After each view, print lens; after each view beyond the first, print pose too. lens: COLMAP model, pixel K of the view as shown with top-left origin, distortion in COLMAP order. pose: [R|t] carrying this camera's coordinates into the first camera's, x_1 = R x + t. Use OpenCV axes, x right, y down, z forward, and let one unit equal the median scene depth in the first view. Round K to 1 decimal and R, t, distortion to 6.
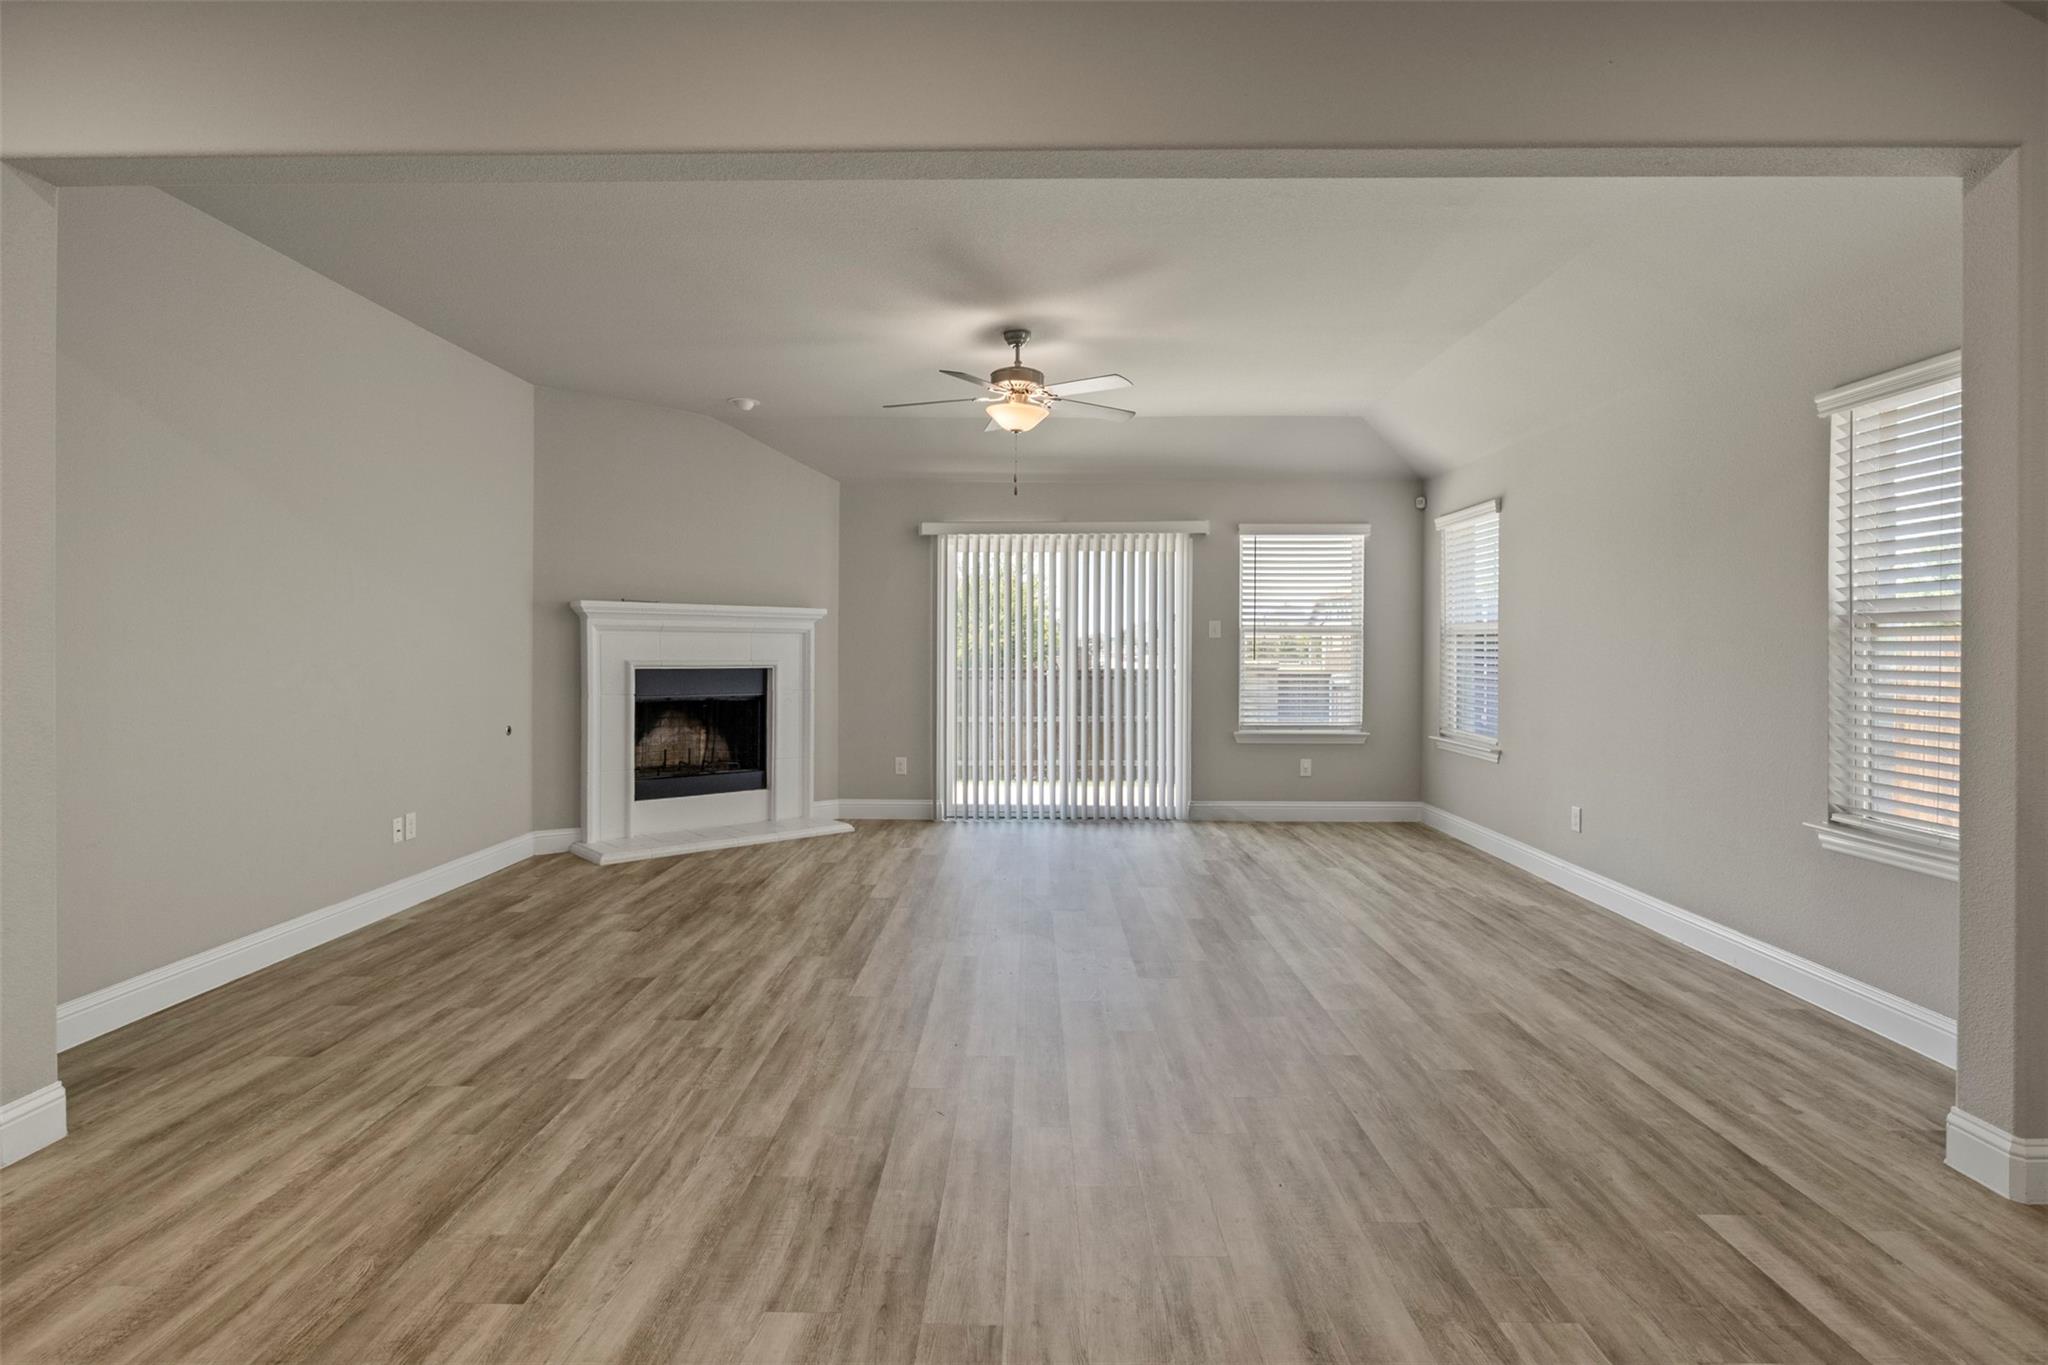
lens RADIAL K [[1029.7, 0, 1021.3], [0, 1029.7, 656.0], [0, 0, 1]] dist [-0.007357, -0.000289]
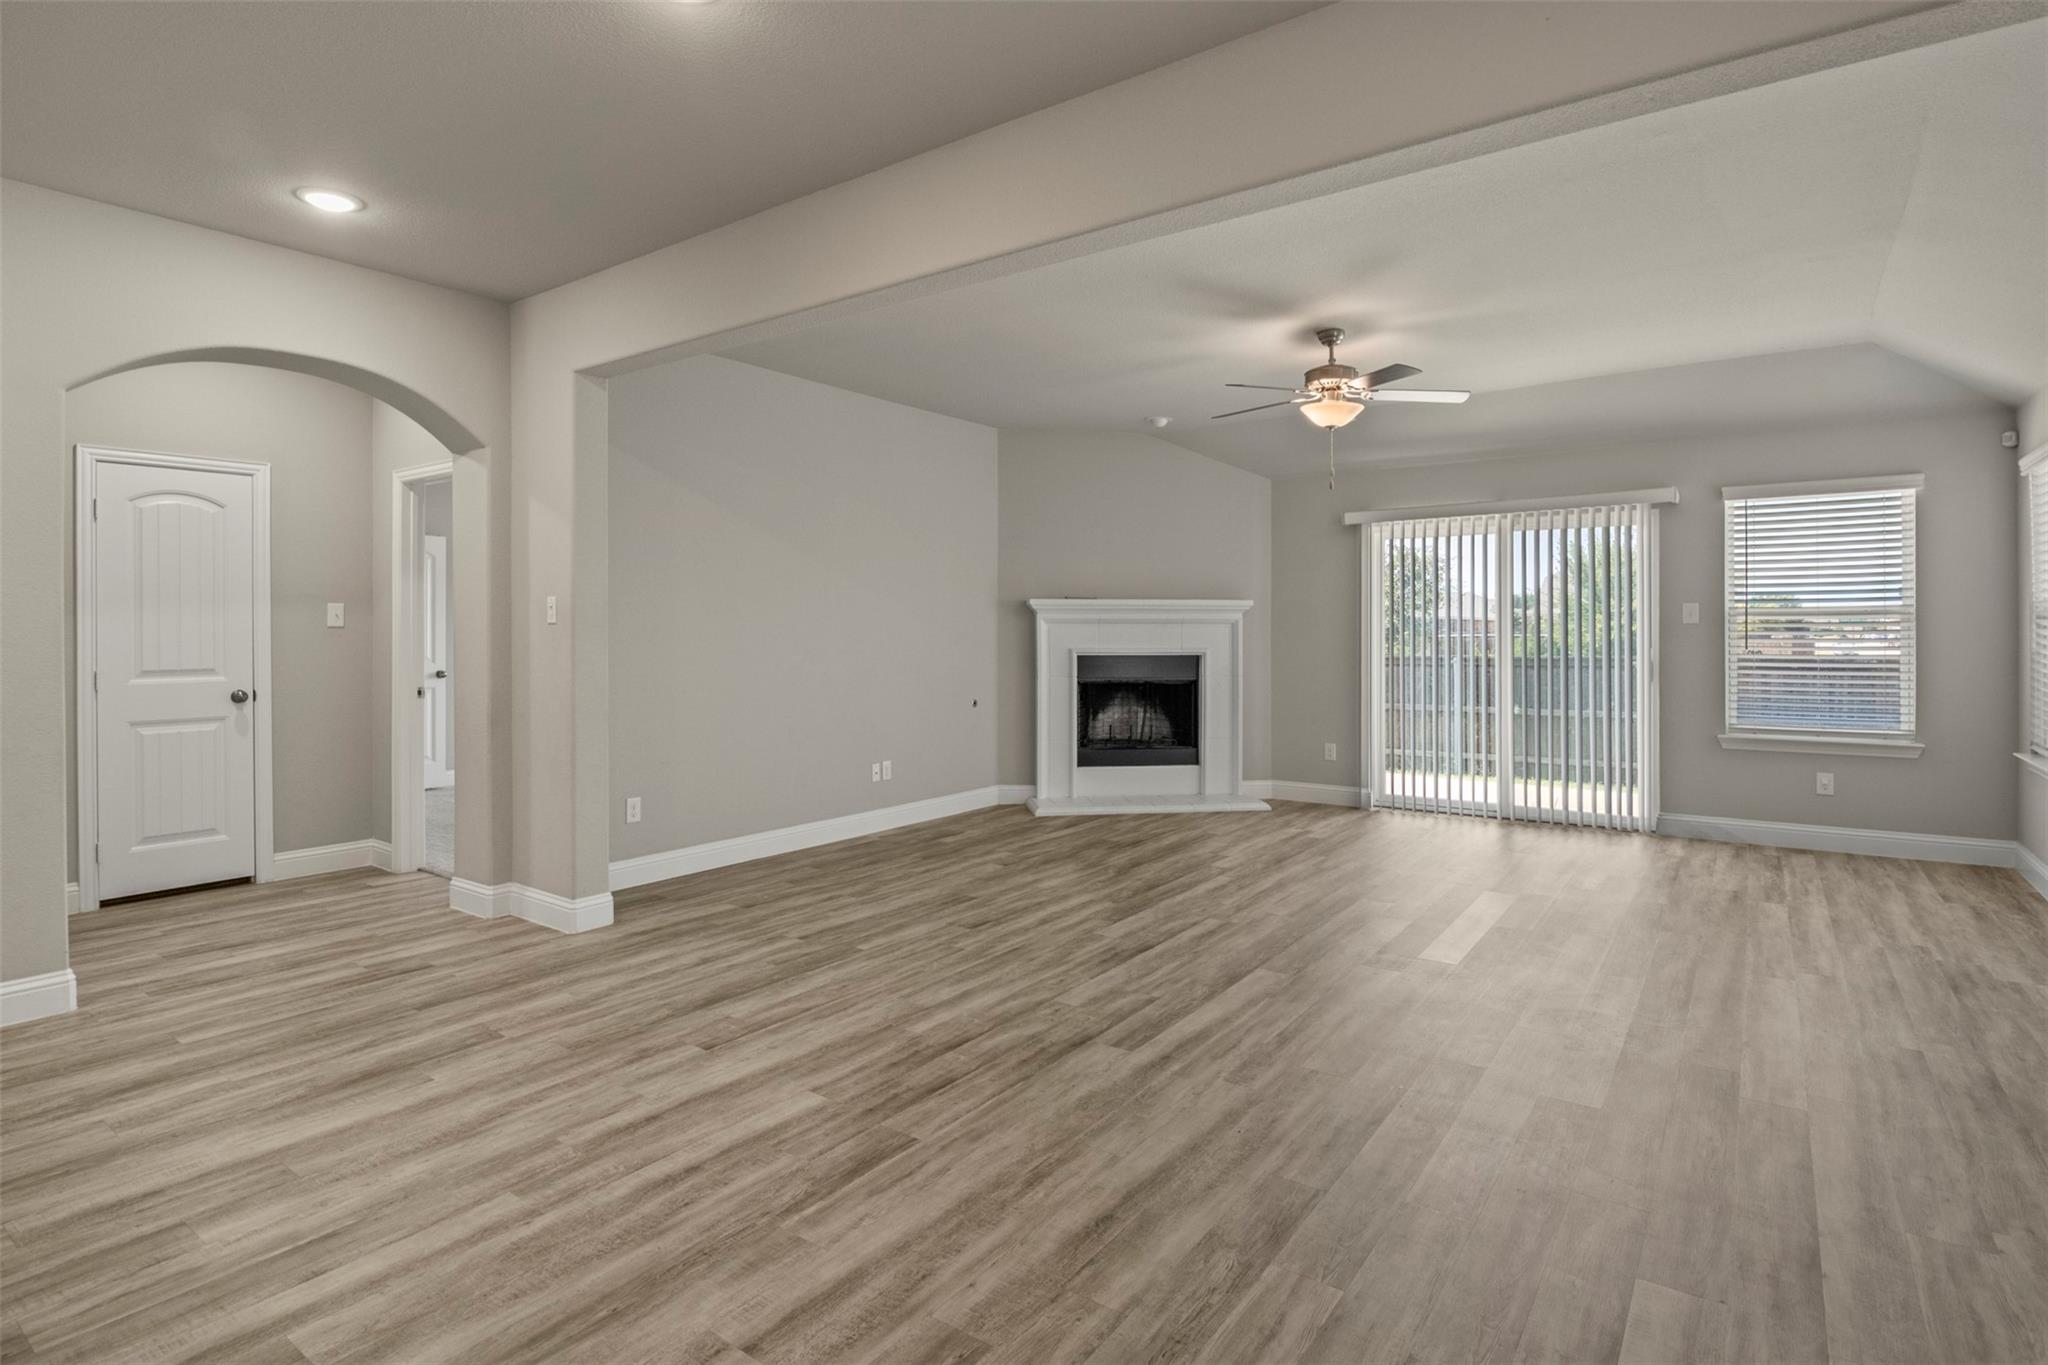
lens RADIAL K [[1030.3, 0, 1020.0], [0, 1030.3, 636.3], [0, 0, 1]] dist [-0.013935, -0.000034]
pose [[0.820270, -0.003655, -0.571965, 0.252604], [0.001248, 0.999989, -0.004600, -0.004230], [0.571976, 0.003060, 0.820265, -0.014852]]
